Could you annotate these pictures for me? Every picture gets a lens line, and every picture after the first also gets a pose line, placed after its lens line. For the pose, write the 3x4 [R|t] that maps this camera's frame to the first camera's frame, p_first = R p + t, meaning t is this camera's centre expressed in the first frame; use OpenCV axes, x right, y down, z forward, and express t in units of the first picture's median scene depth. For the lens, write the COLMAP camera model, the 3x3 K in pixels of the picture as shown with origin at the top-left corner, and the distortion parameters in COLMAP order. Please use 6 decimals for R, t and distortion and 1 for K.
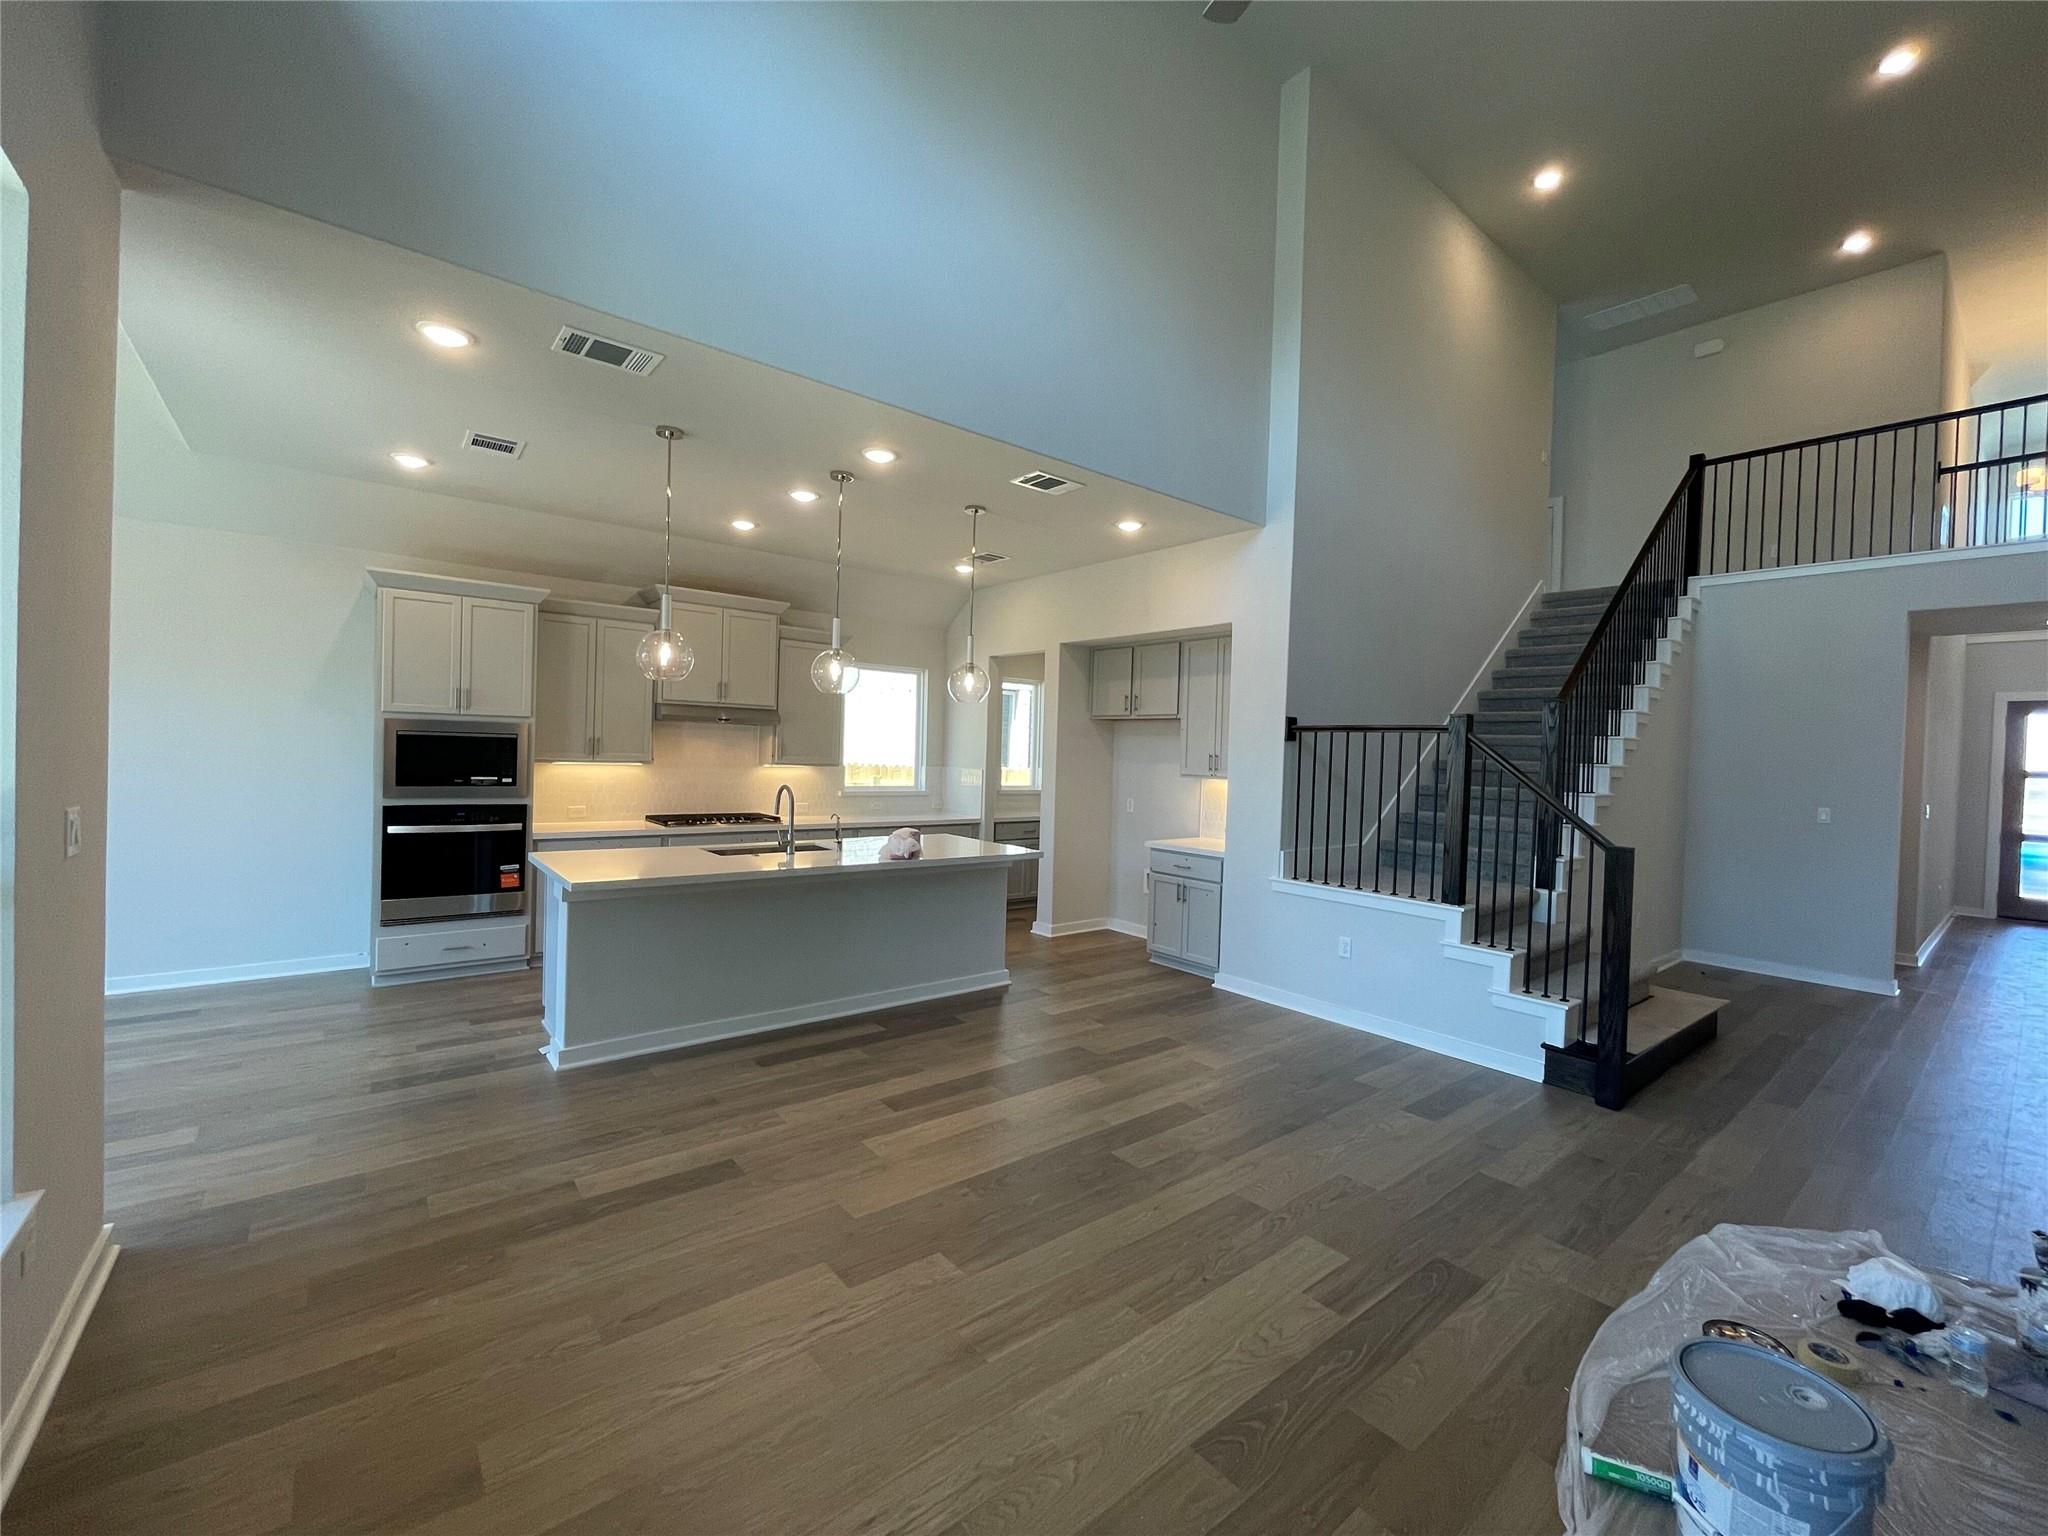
lens RADIAL K [[835.8, 0, 1020.6], [0, 835.8, 766.5], [0, 0, 1]] dist [-0.000301, -0.000409]
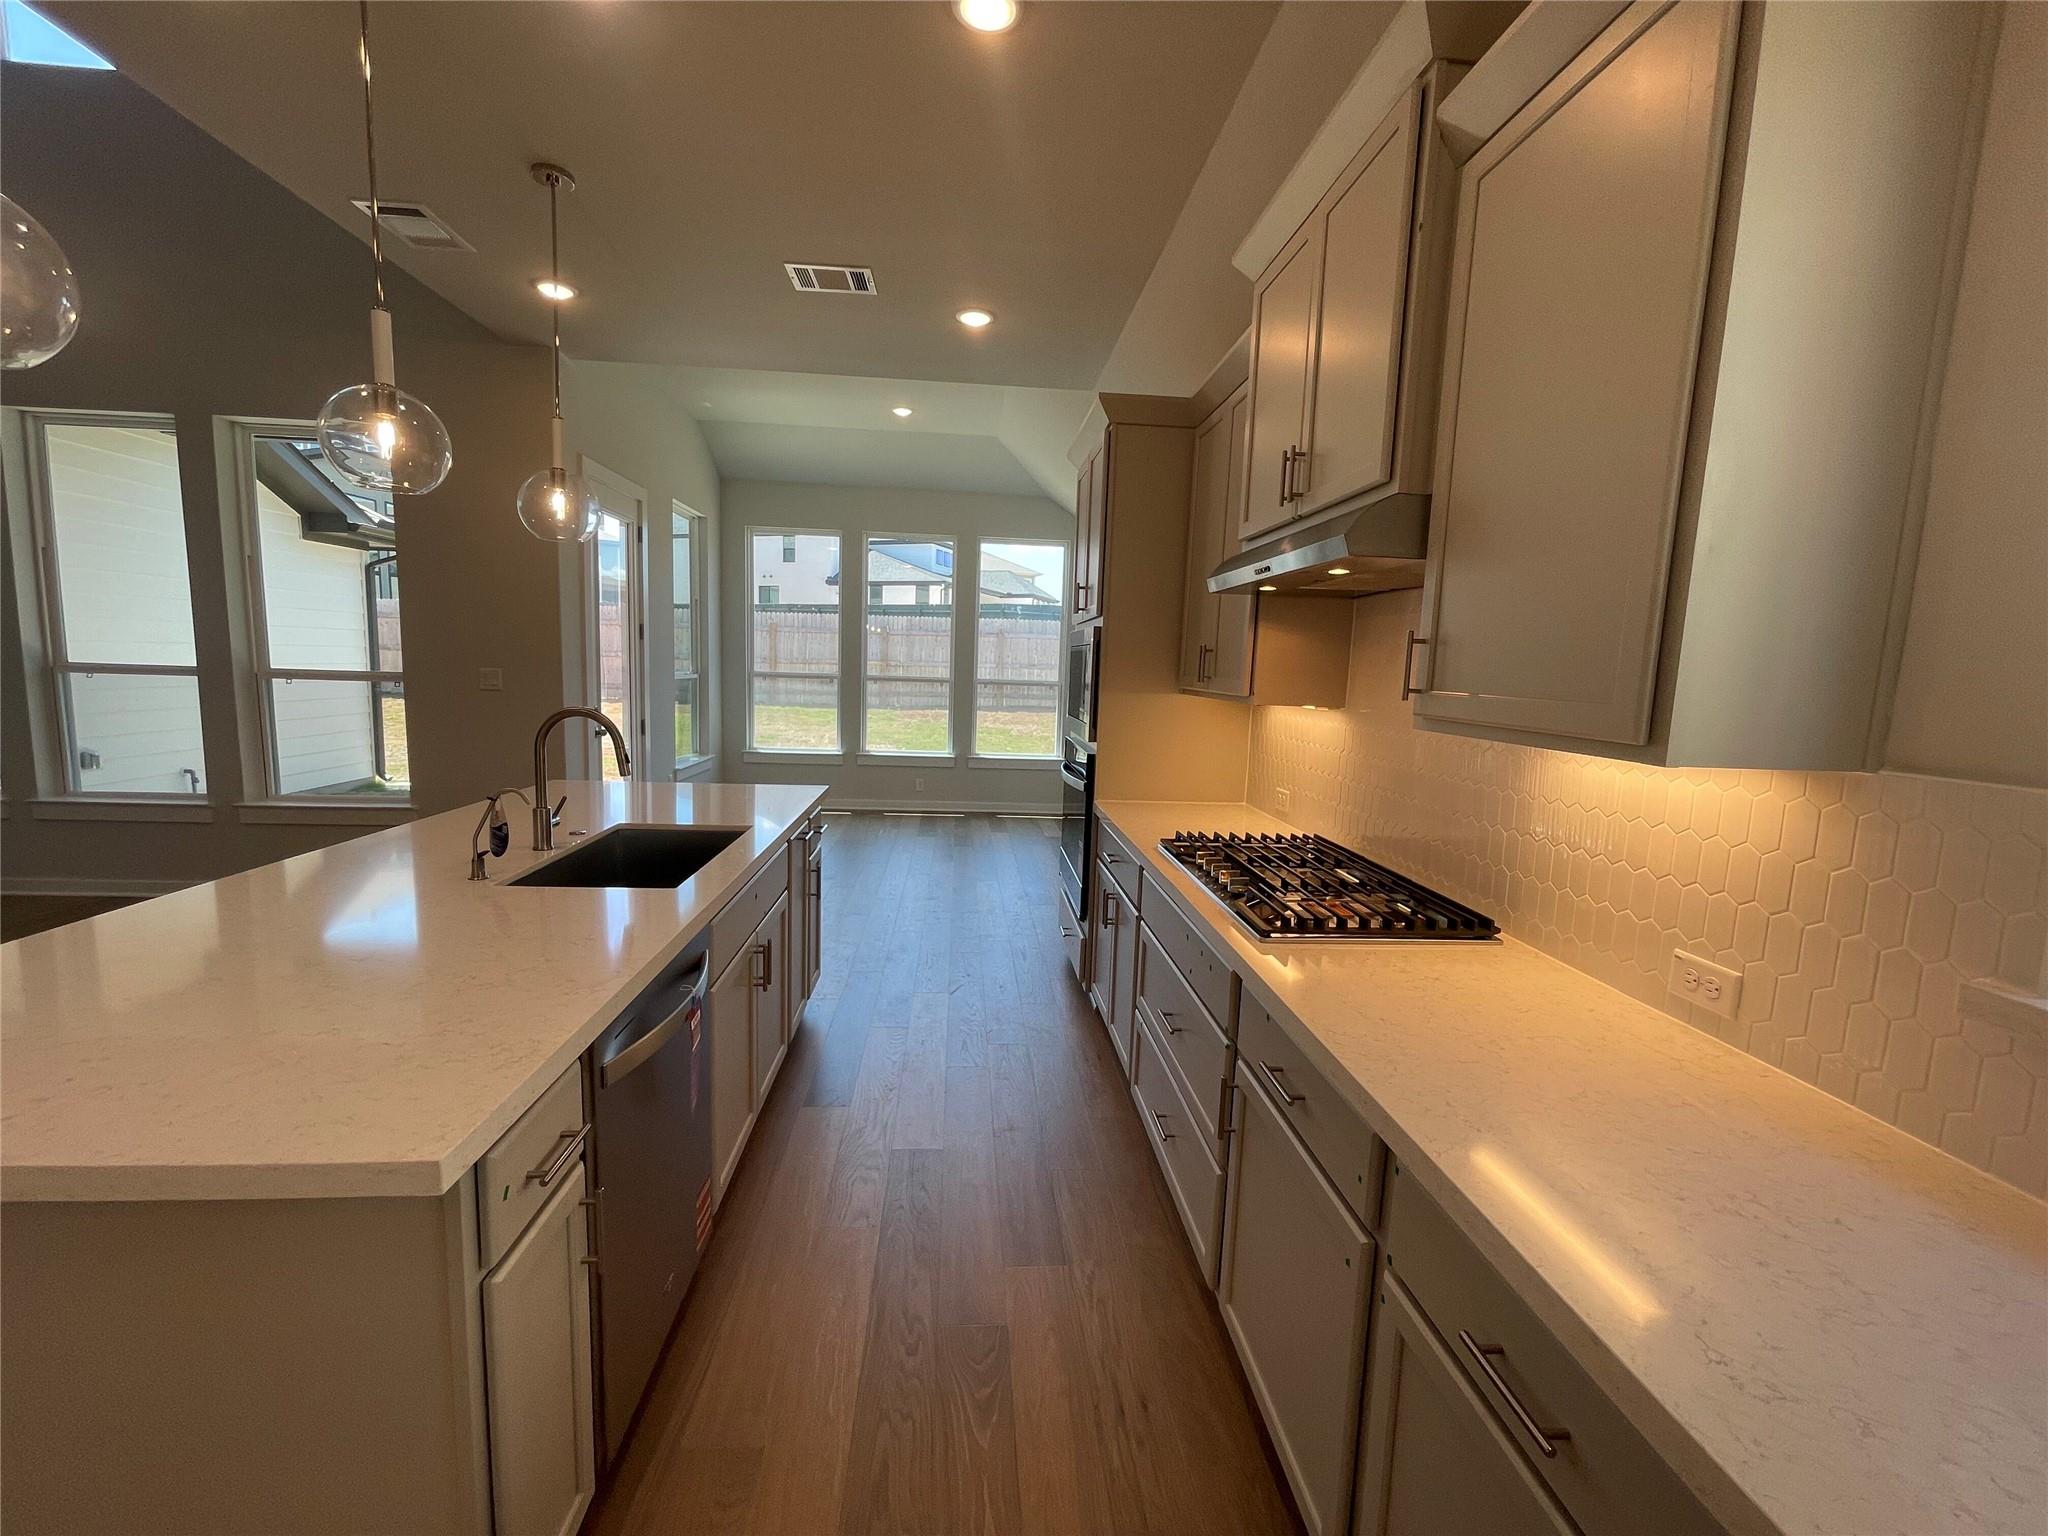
lens RADIAL K [[835.8, 0, 1014.7], [0, 835.8, 763.5], [0, 0, 1]] dist [-0.000301, -0.000409]
pose [[-0.573038, 0.049143, -0.818054, -0.037646], [-0.065370, 0.992279, 0.105400, -0.009228], [0.816917, 0.113874, -0.565401, 1.333037]]
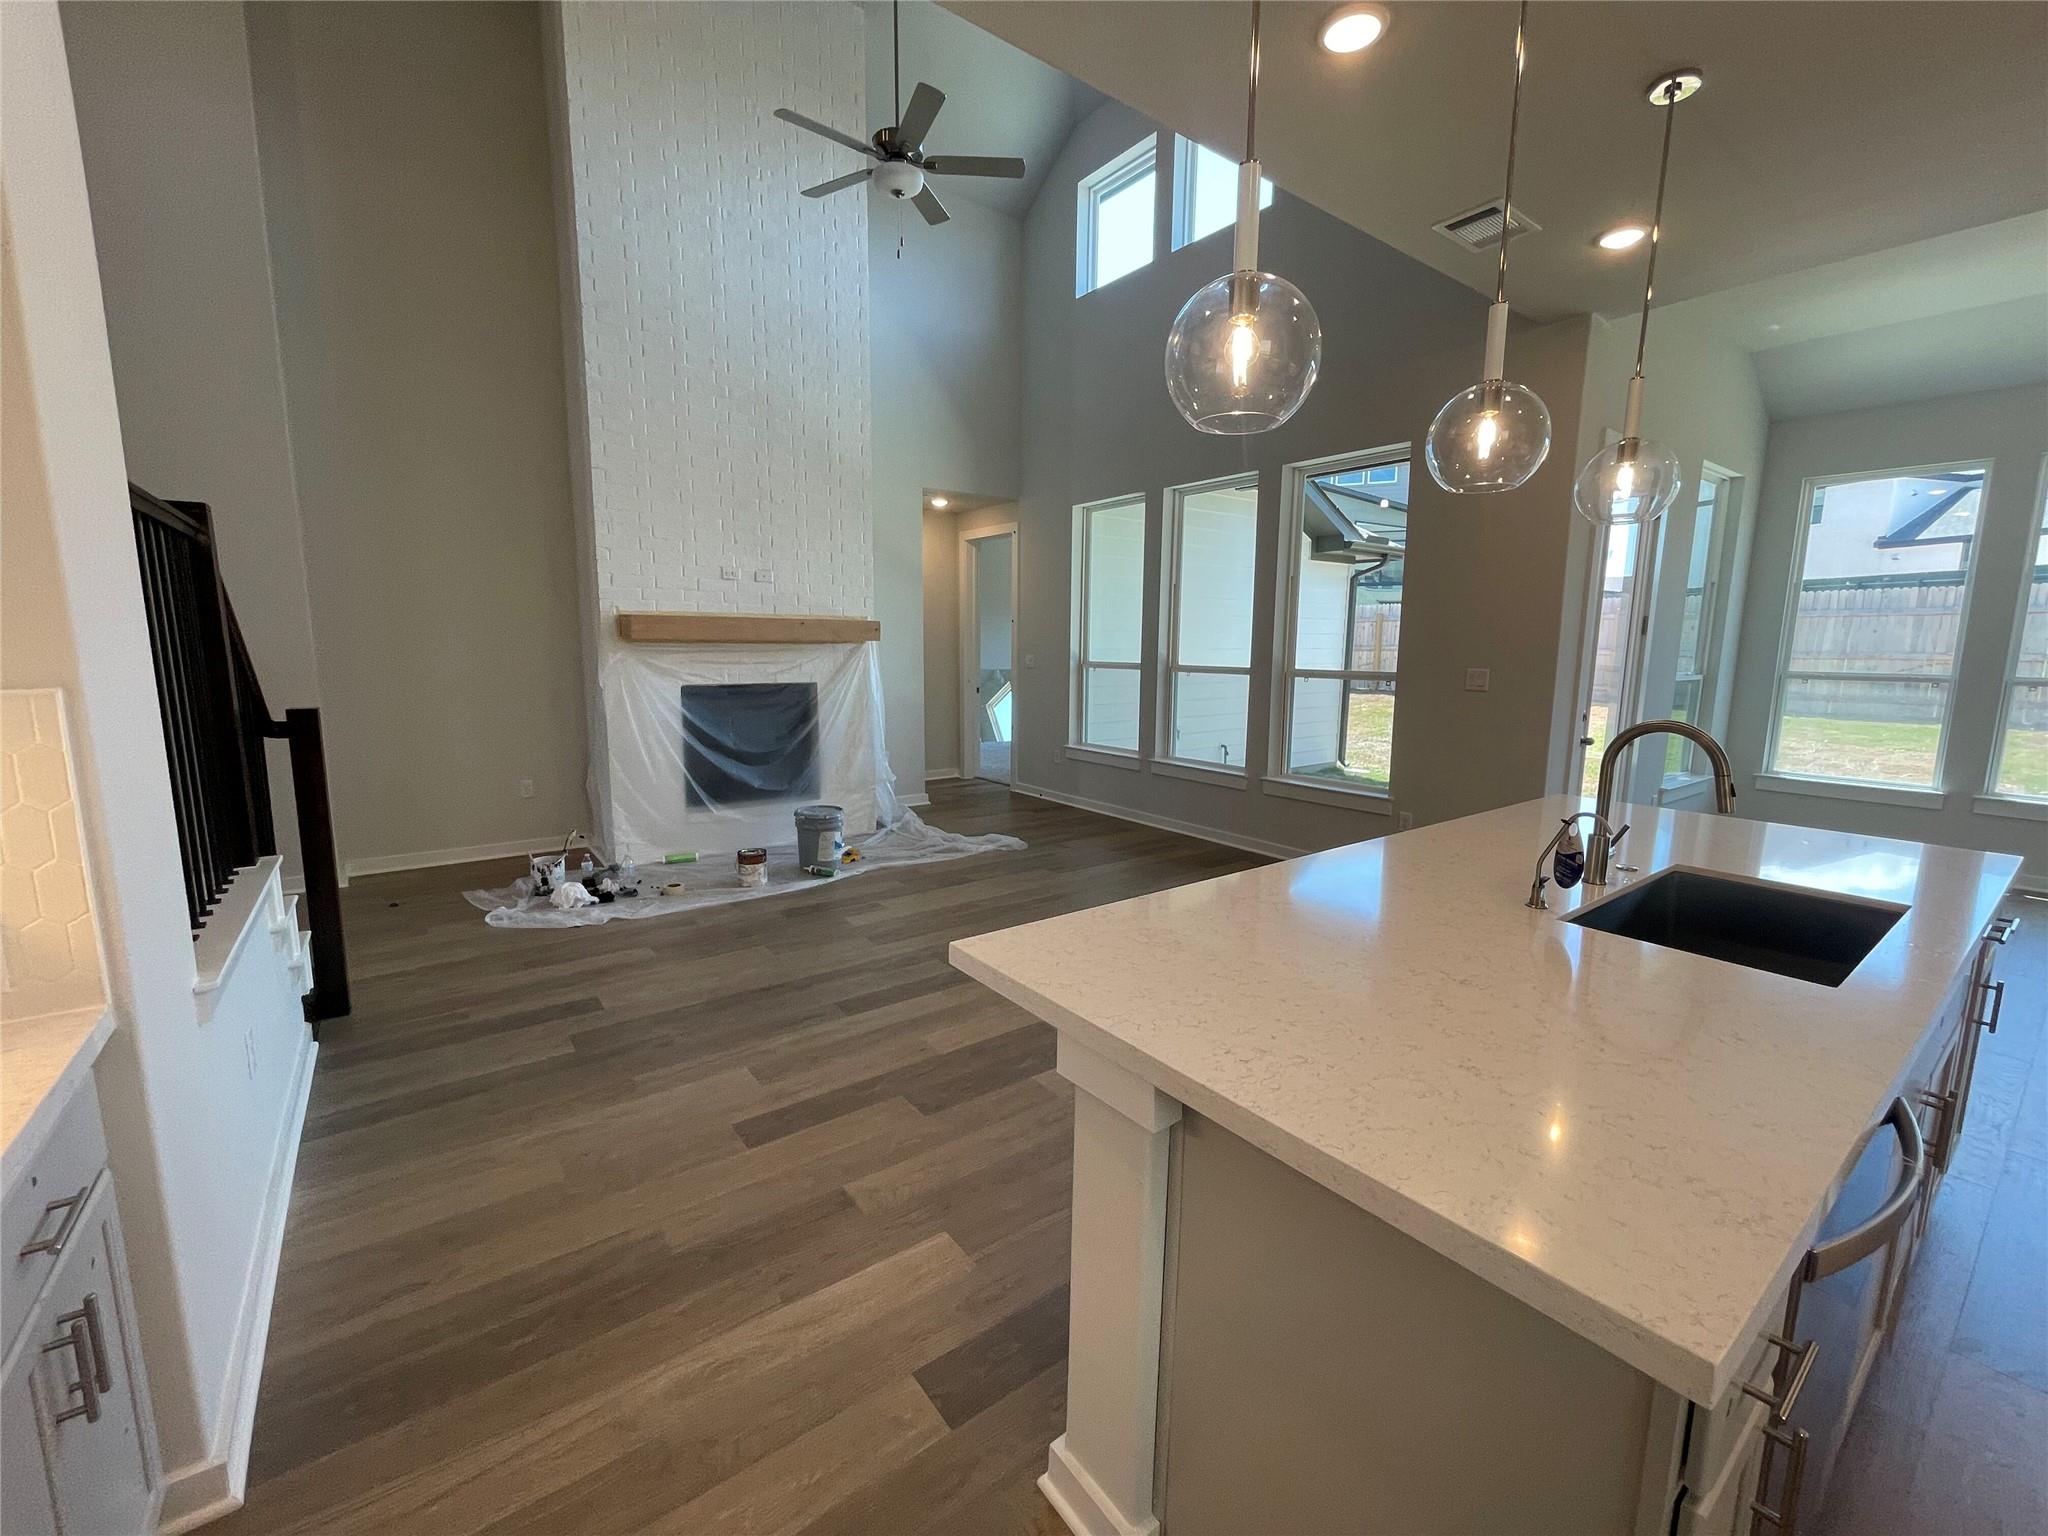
lens RADIAL K [[835.8, 0, 1021.5], [0, 835.8, 760.8], [0, 0, 1]] dist [-0.000301, -0.000409]
pose [[-0.998573, -0.043634, 0.030778, -0.003684], [-0.038116, 0.986153, 0.161398, -0.007493], [-0.037394, 0.159994, -0.986409, 1.263117]]
